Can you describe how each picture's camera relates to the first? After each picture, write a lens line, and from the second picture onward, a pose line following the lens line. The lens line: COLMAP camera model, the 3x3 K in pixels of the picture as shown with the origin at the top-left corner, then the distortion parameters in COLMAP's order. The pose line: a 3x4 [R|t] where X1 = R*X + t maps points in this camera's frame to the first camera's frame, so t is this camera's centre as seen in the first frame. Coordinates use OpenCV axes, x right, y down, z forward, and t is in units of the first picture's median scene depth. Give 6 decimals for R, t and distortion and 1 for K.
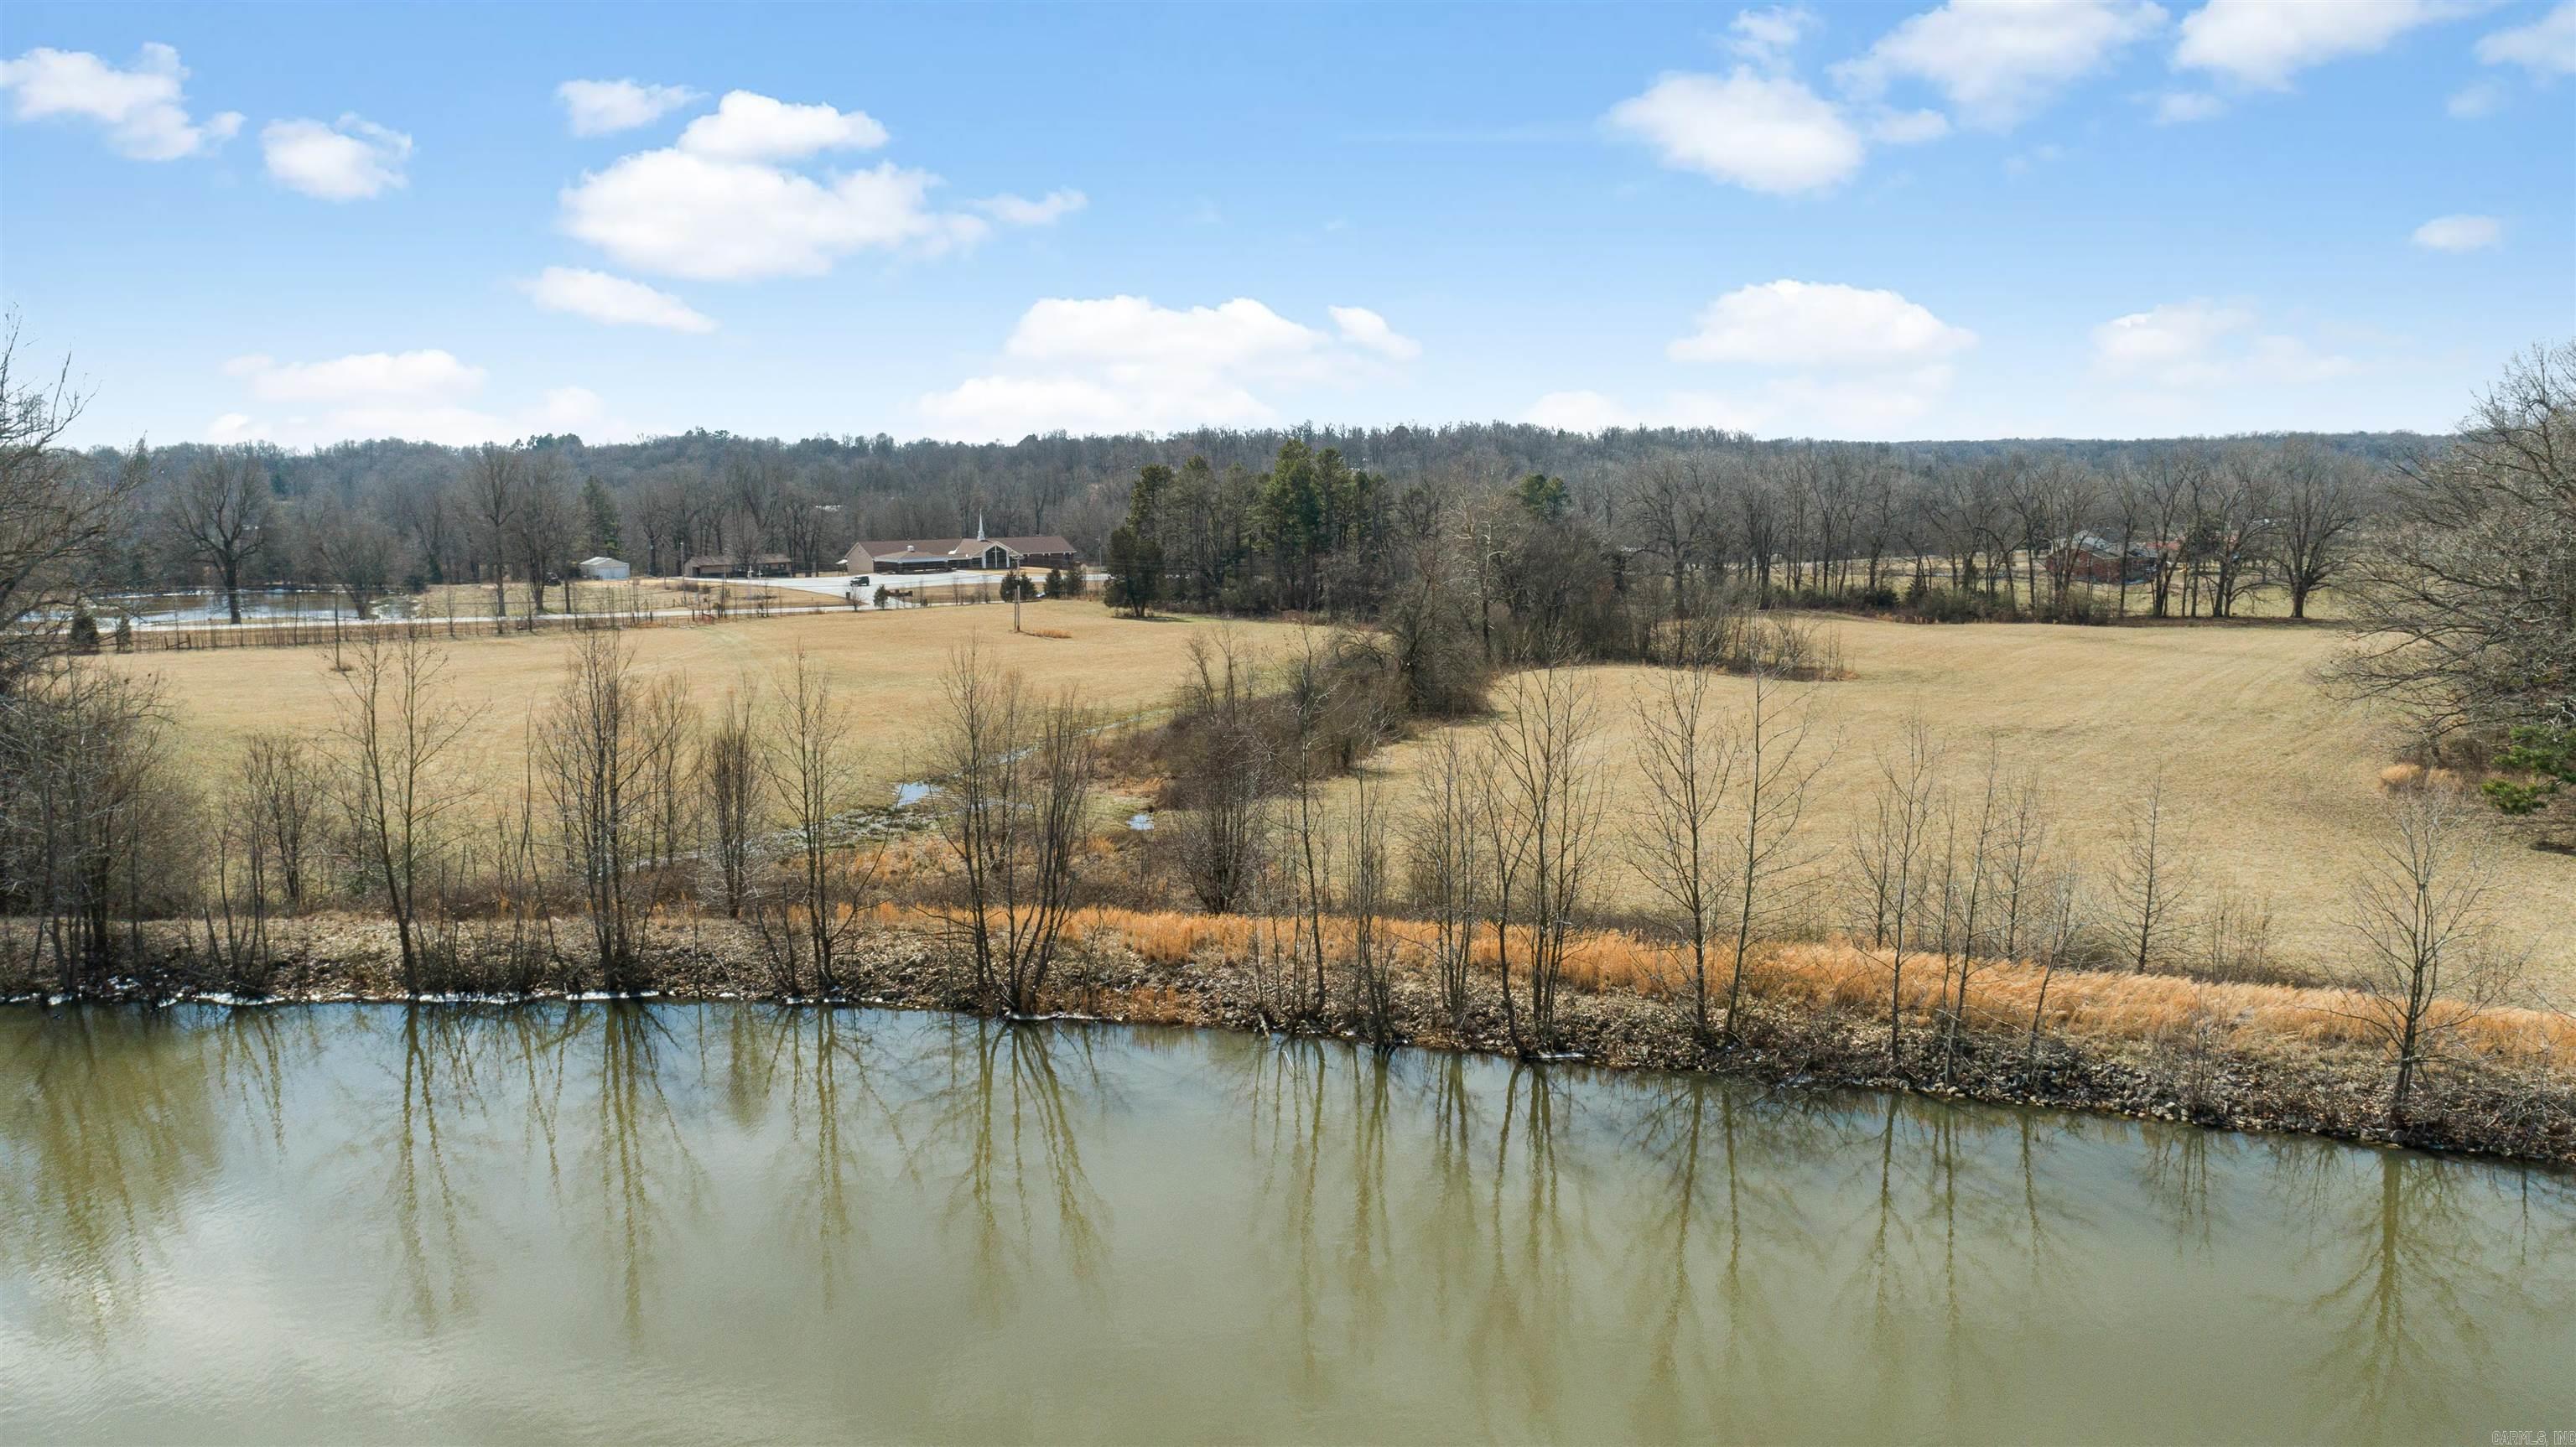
lens RADIAL K [[1775.5, 0, 1298.0], [0, 1775.5, 730.3], [0, 0, 1]] dist [-0.011632, 0.004004]
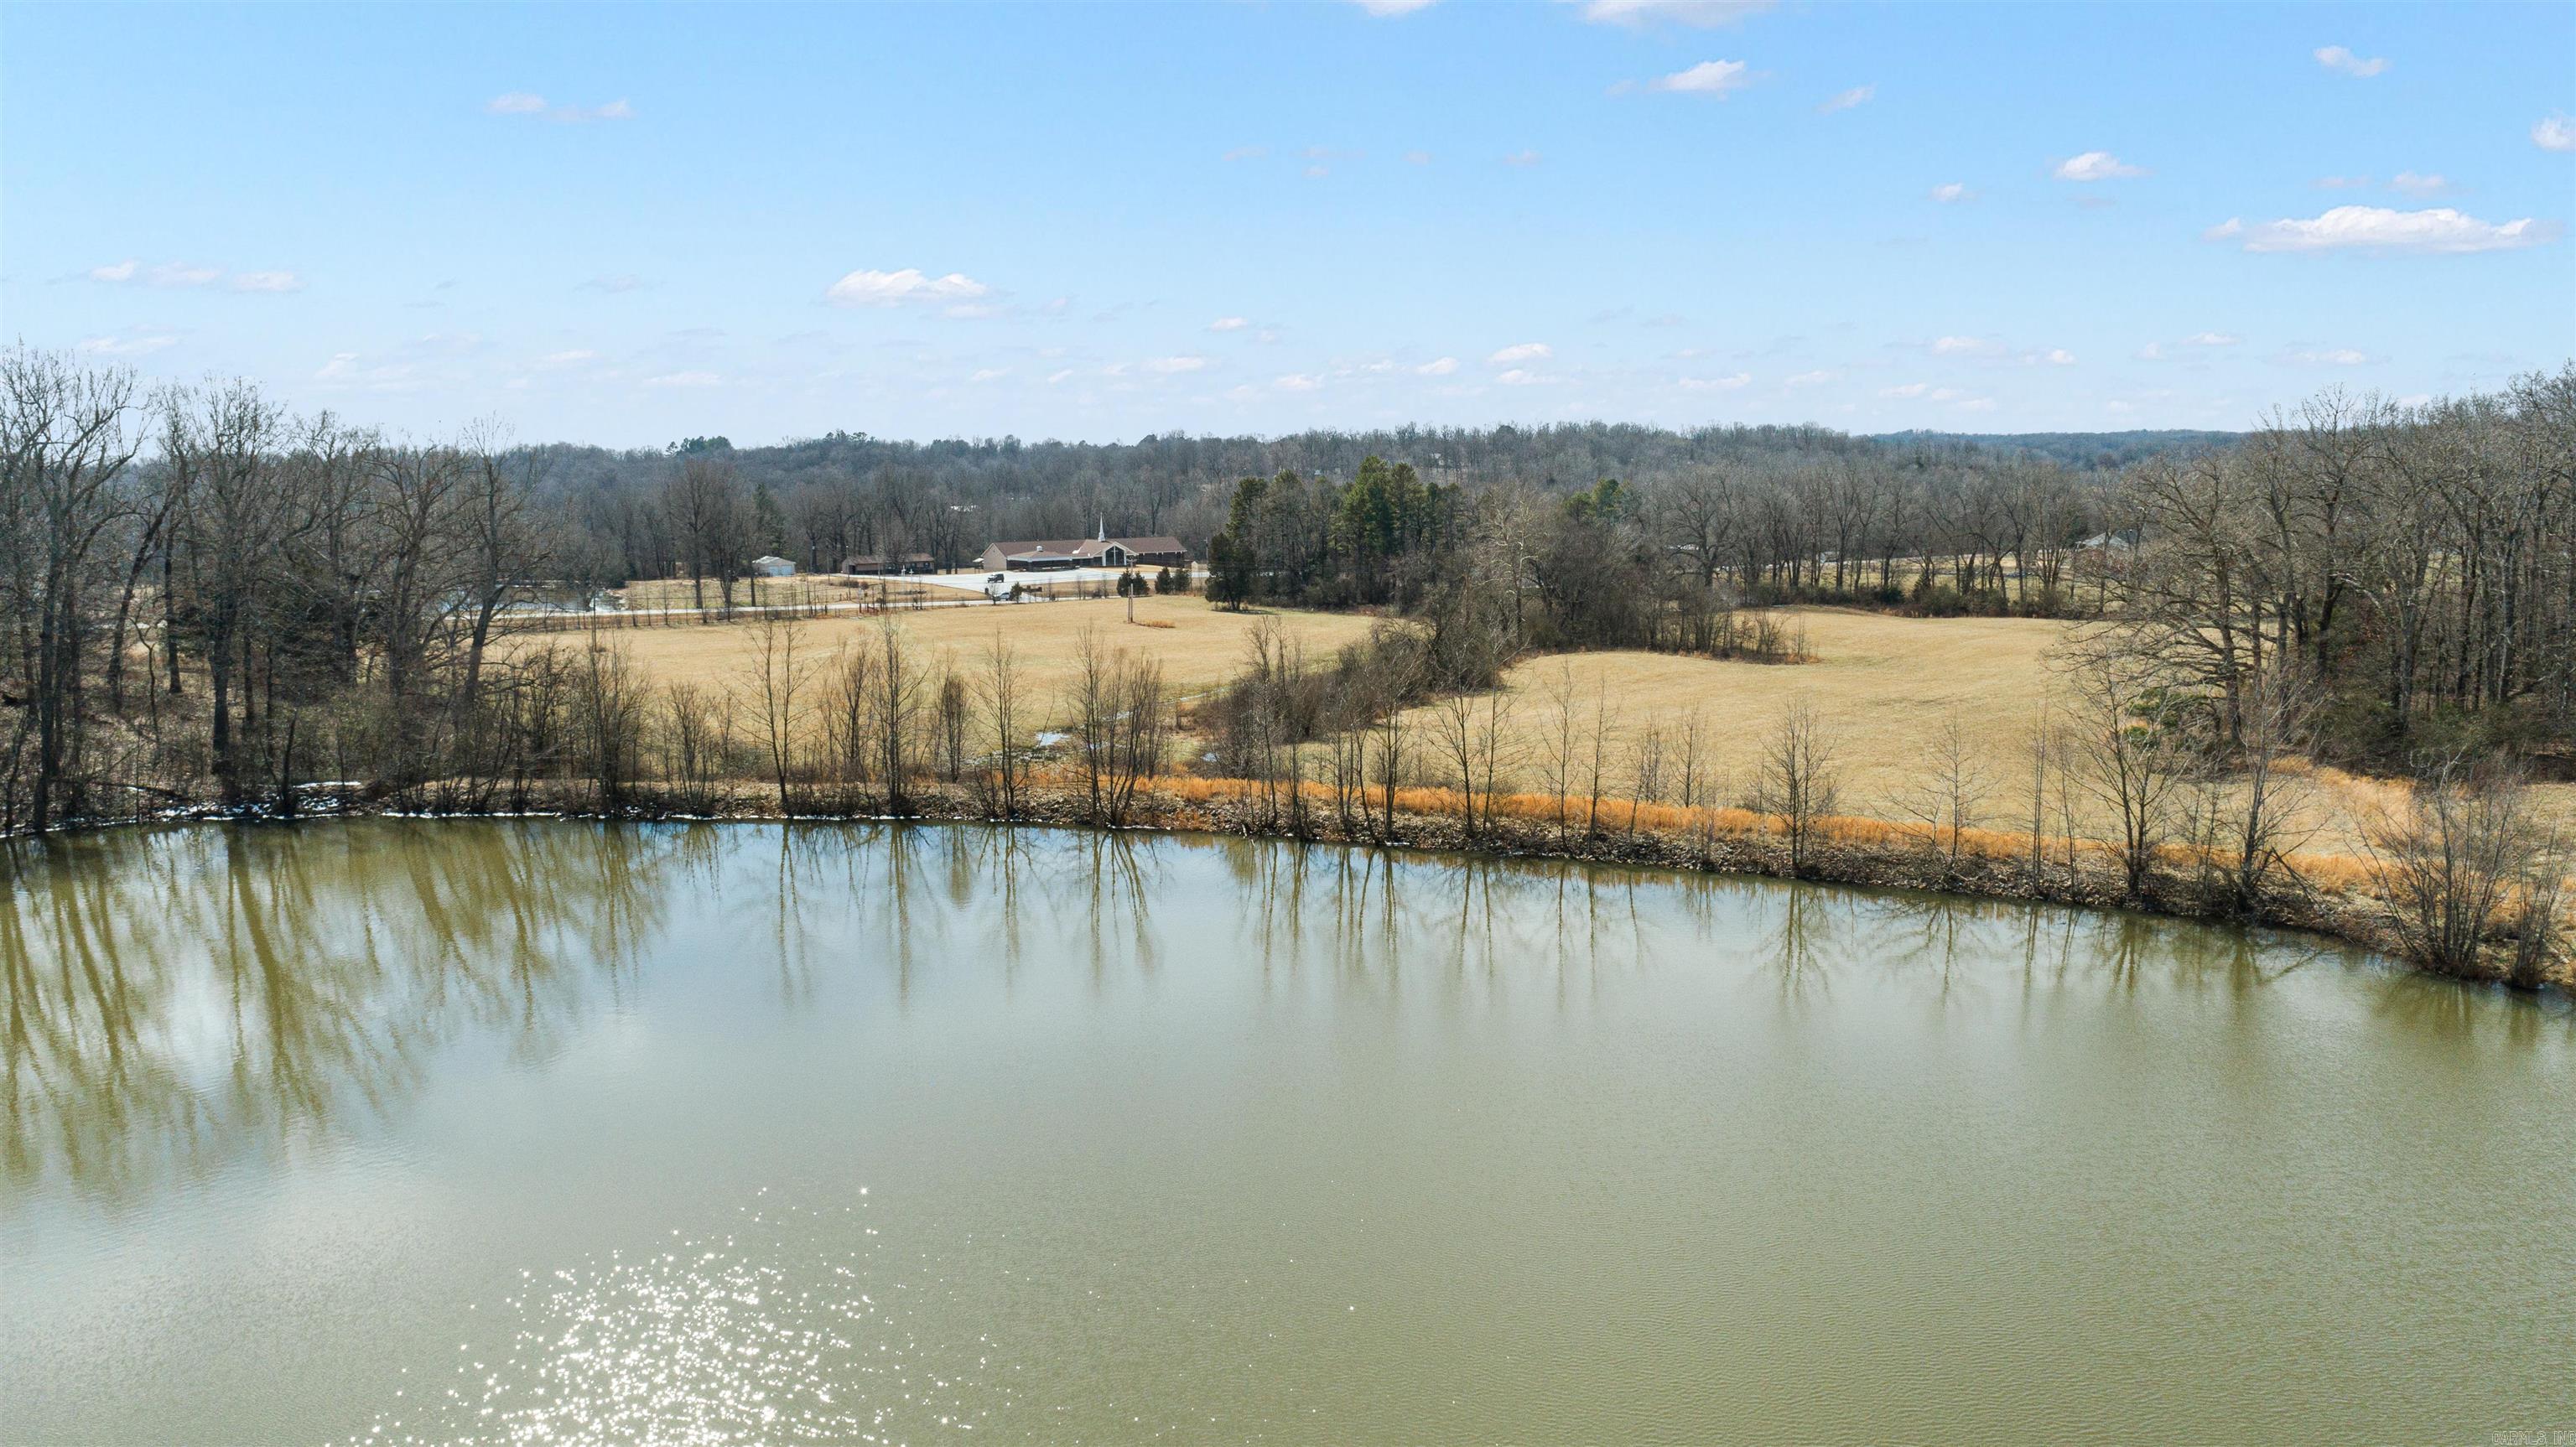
lens RADIAL K [[1775.5, 0, 1279.4], [0, 1775.5, 724.0], [0, 0, 1]] dist [-0.011632, 0.004004]
pose [[0.997033, 0.006613, -0.076695, 0.037824], [-0.006564, 0.999978, 0.000887, 0.012313], [0.076700, -0.000381, 0.997054, -0.203007]]
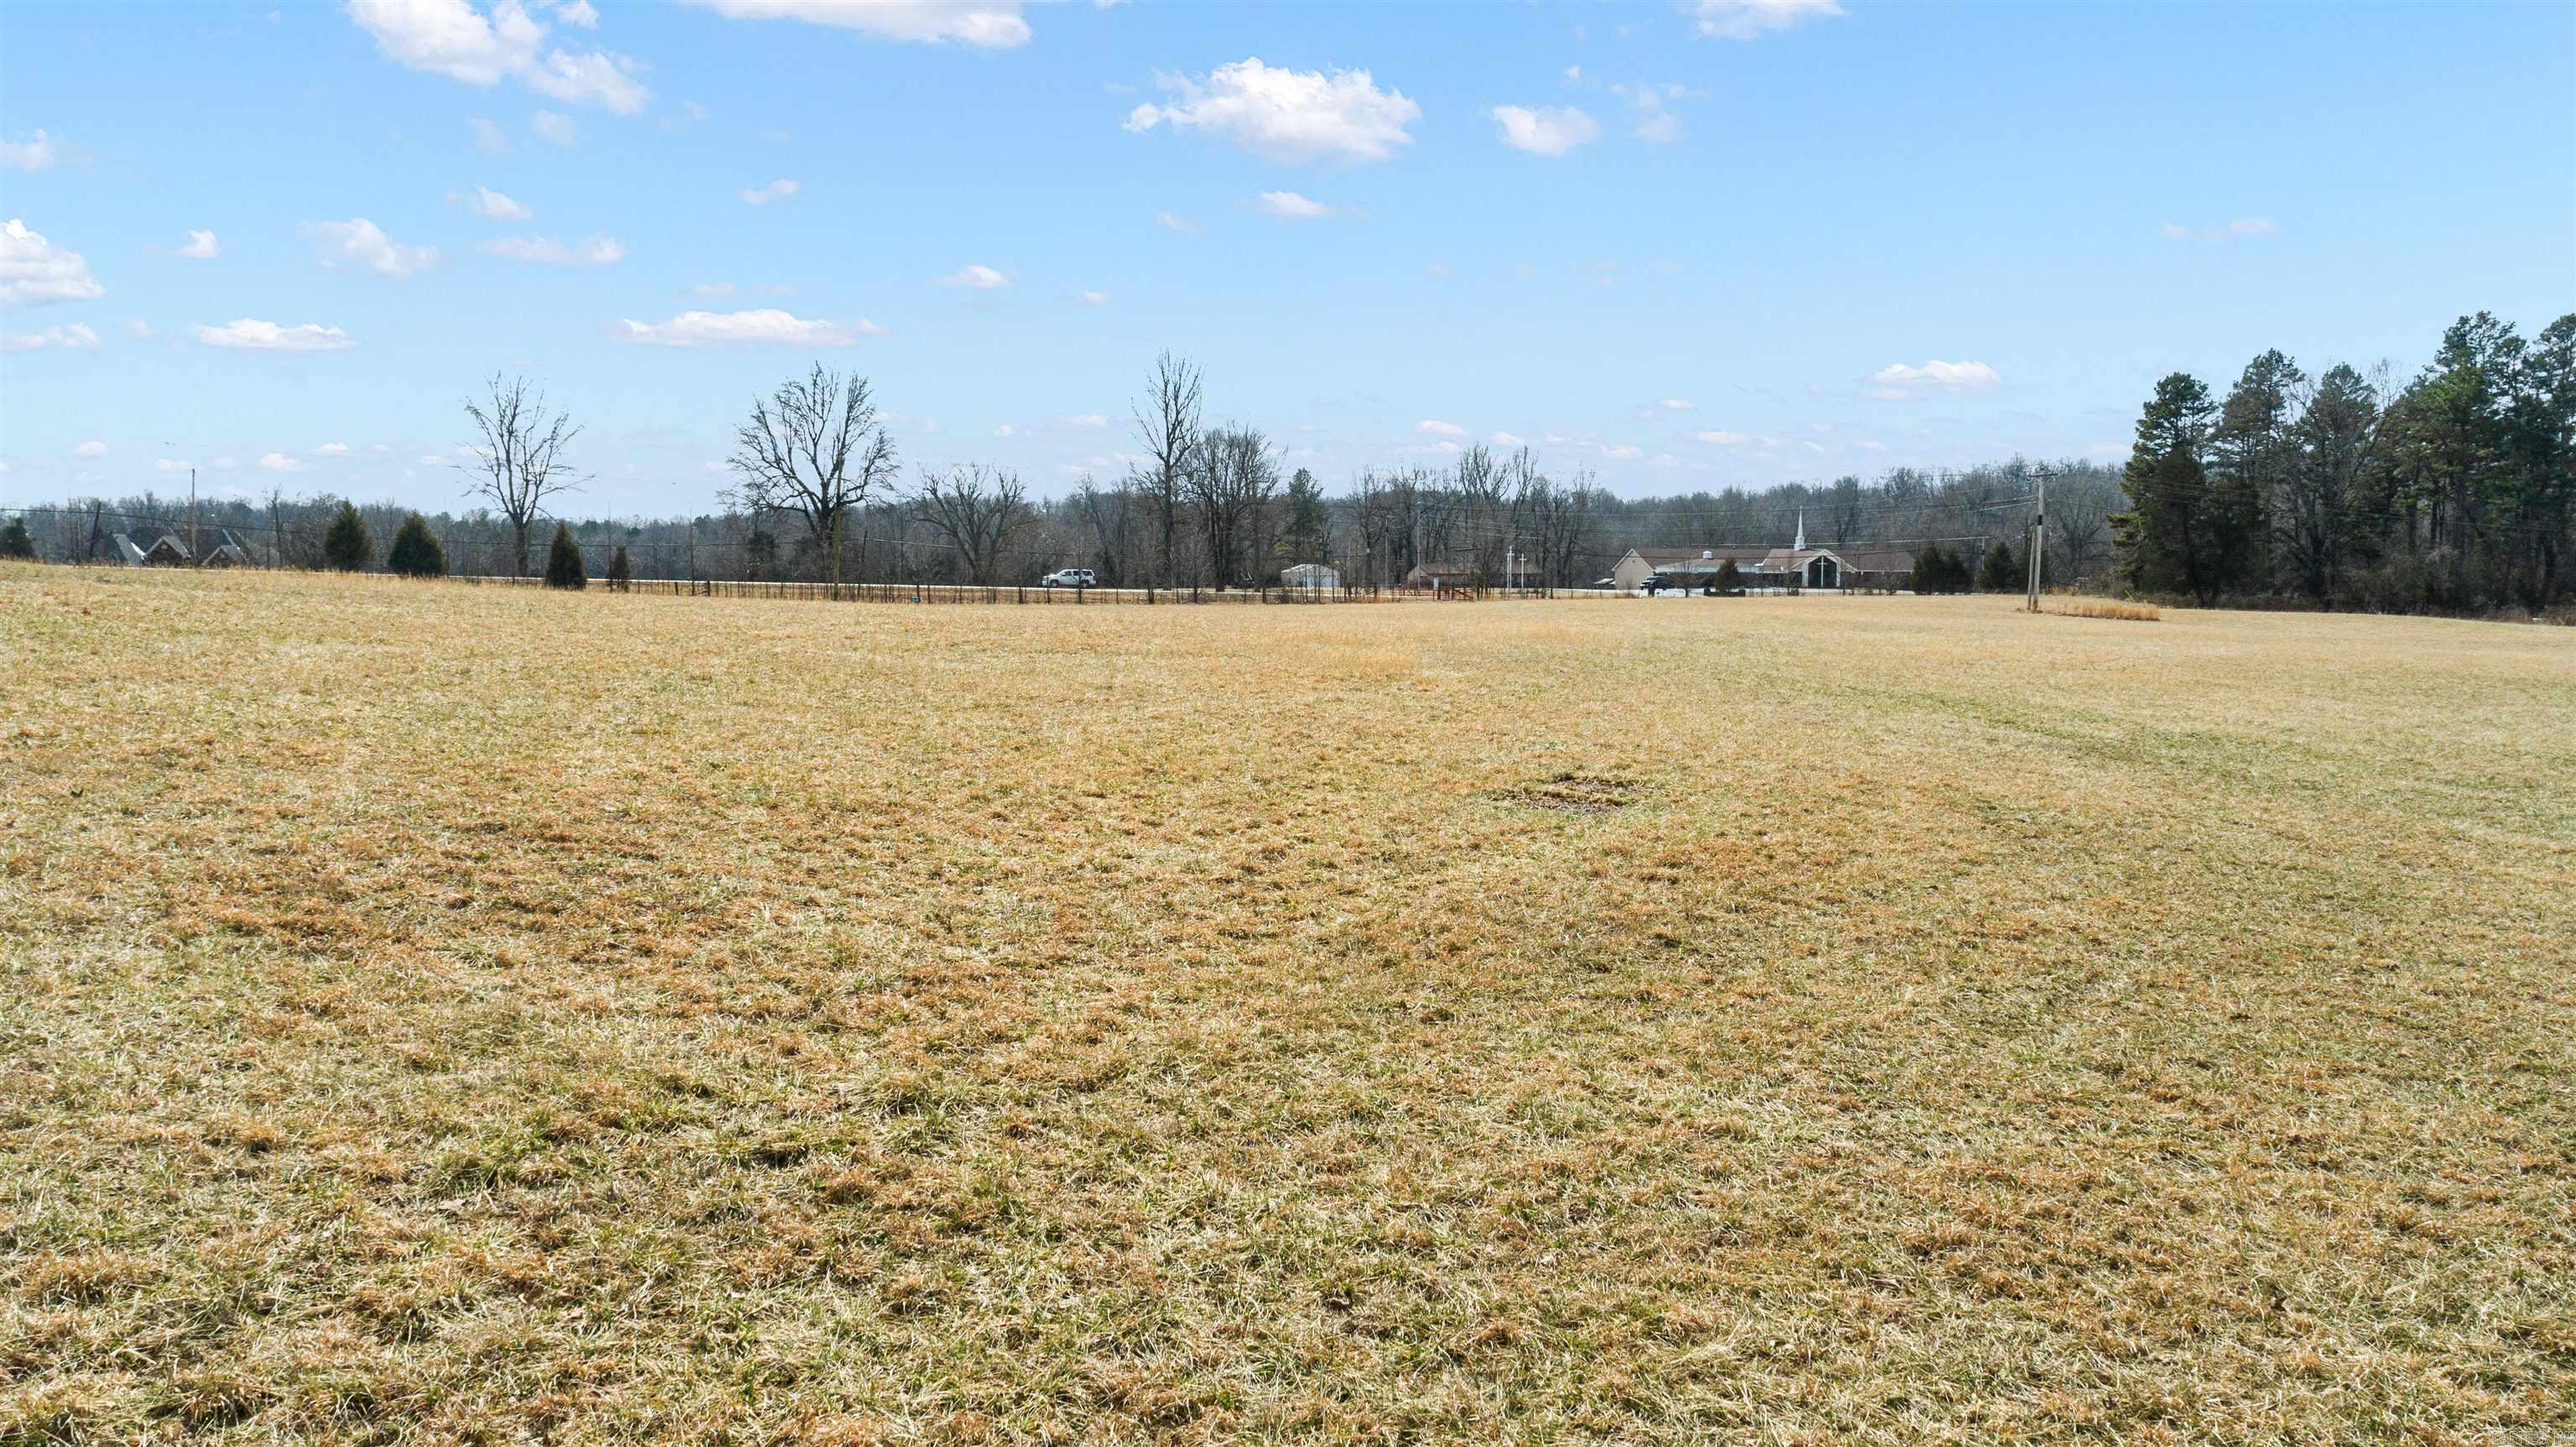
lens RADIAL K [[1775.5, 0, 1289.6], [0, 1775.5, 723.6], [0, 0, 1]] dist [-0.011632, 0.004004]
pose [[0.925236, 0.041601, -0.377104, -0.194755], [-0.063365, 0.996953, -0.045487, 0.018217], [0.374062, 0.065982, 0.925053, 0.534408]]
